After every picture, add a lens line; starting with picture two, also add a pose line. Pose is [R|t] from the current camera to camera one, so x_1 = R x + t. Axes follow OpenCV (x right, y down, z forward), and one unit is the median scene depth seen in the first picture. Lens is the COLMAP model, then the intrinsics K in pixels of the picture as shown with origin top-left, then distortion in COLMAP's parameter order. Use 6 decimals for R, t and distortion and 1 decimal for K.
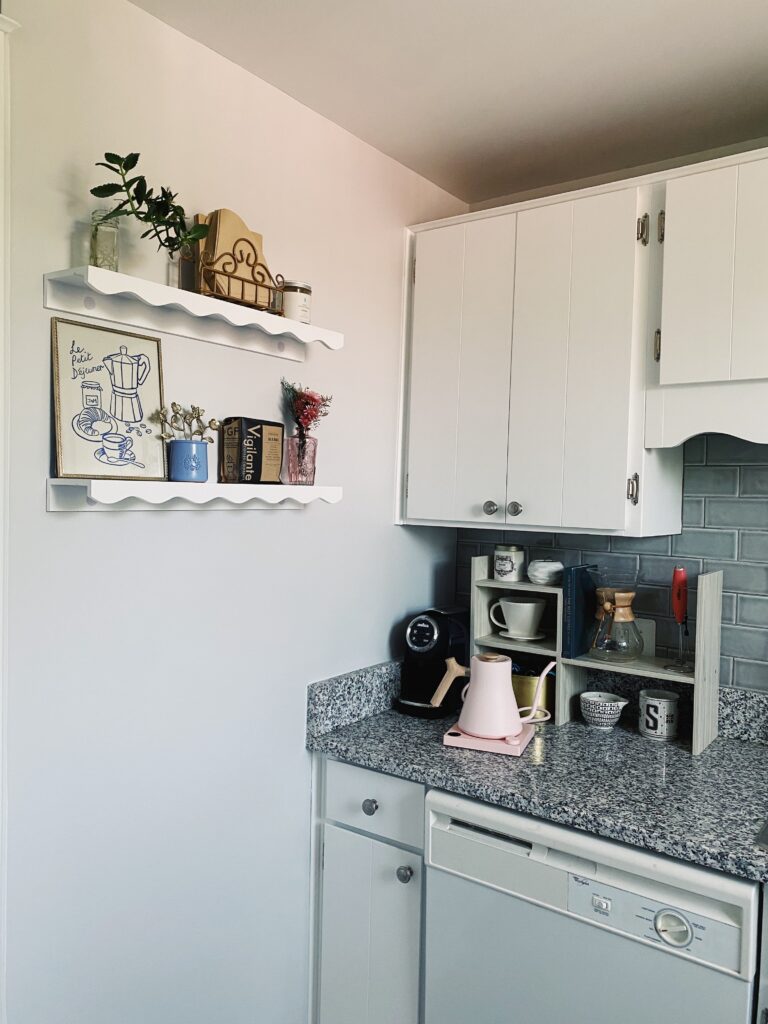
lens RADIAL K [[811.7, 0, 382.7], [0, 811.7, 505.9], [0, 0, 1]] dist [0.171833, -0.453740]
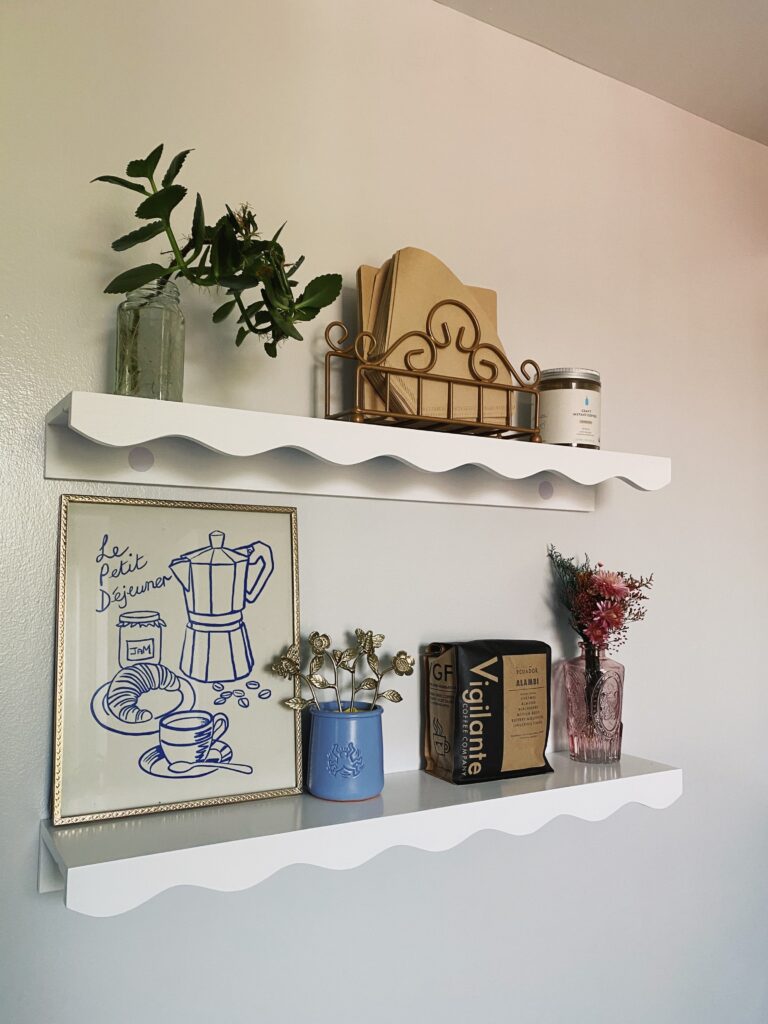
lens RADIAL K [[811.7, 0, 382.7], [0, 811.7, 505.9], [0, 0, 1]] dist [0.171833, -0.453740]
pose [[0.919124, -0.046620, -0.391201, -0.015840], [0.004702, 0.994201, -0.107433, -0.145981], [0.393941, 0.096905, 0.914013, 0.538484]]
